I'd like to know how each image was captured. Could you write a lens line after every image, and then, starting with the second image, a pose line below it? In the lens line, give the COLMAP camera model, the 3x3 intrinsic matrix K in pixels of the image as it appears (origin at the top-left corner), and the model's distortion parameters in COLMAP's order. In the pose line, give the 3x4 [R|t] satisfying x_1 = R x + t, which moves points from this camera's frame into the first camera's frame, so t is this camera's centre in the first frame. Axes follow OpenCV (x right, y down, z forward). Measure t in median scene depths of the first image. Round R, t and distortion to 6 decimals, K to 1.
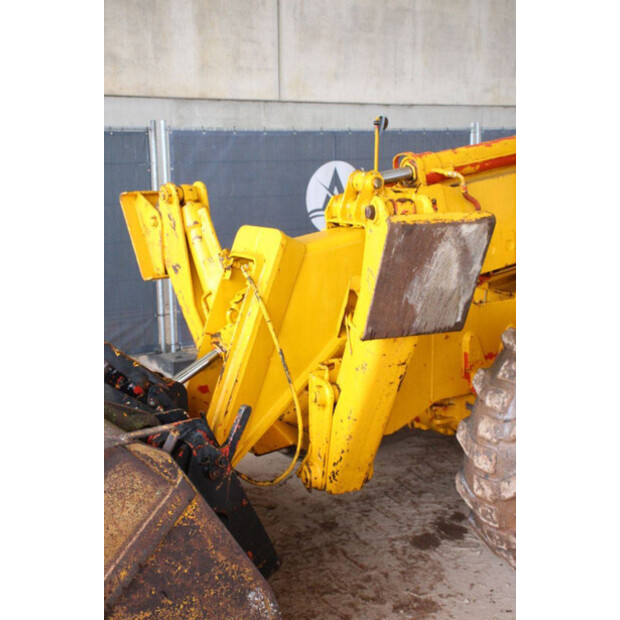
lens RADIAL K [[893.0, 0, 308.1], [0, 893.0, 314.1], [0, 0, 1]] dist [0.093464, 0.000000]
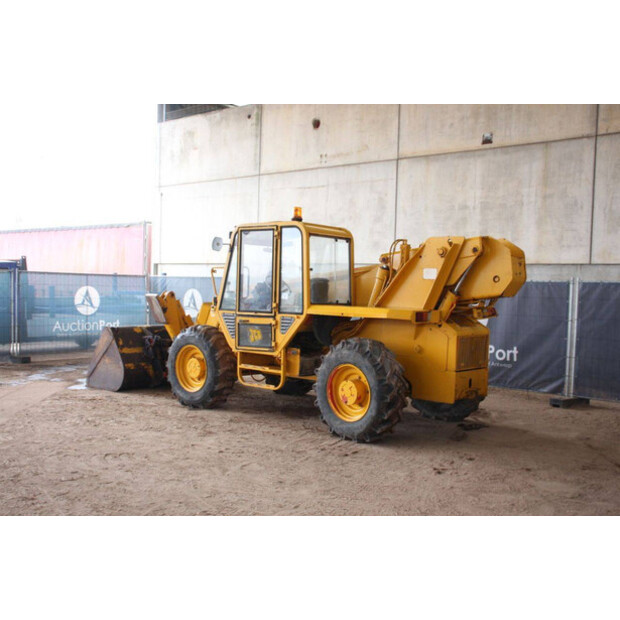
lens RADIAL K [[703.6, 0, 312.5], [0, 703.6, 306.6], [0, 0, 1]] dist [-0.001358, 0.000000]
pose [[0.254175, 0.042052, -0.966244, 2.097740], [-0.208694, 0.977903, -0.012339, -0.095751], [0.944374, 0.204786, 0.257335, 0.473230]]
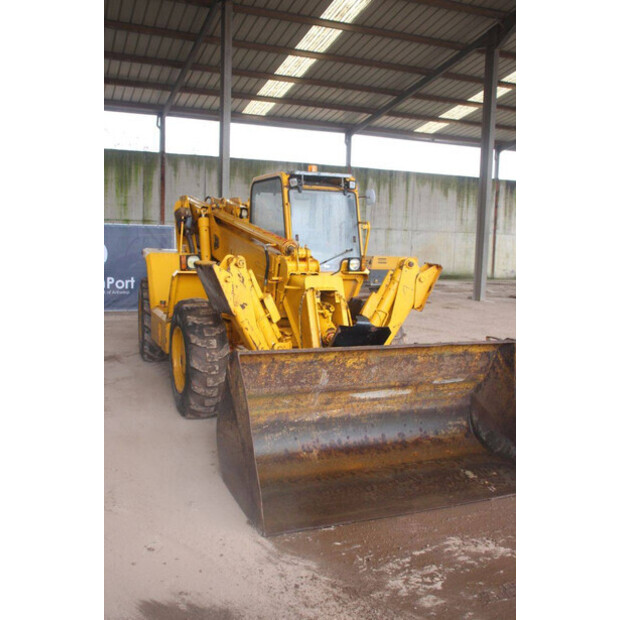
lens RADIAL K [[625.8, 0, 308.6], [0, 625.8, 312.9], [0, 0, 1]] dist [-0.049692, 0.000000]
pose [[0.208682, -0.105580, 0.972268, -1.071877], [0.150271, 0.985811, 0.074798, -0.091226], [-0.966370, 0.130494, 0.221587, 0.527612]]
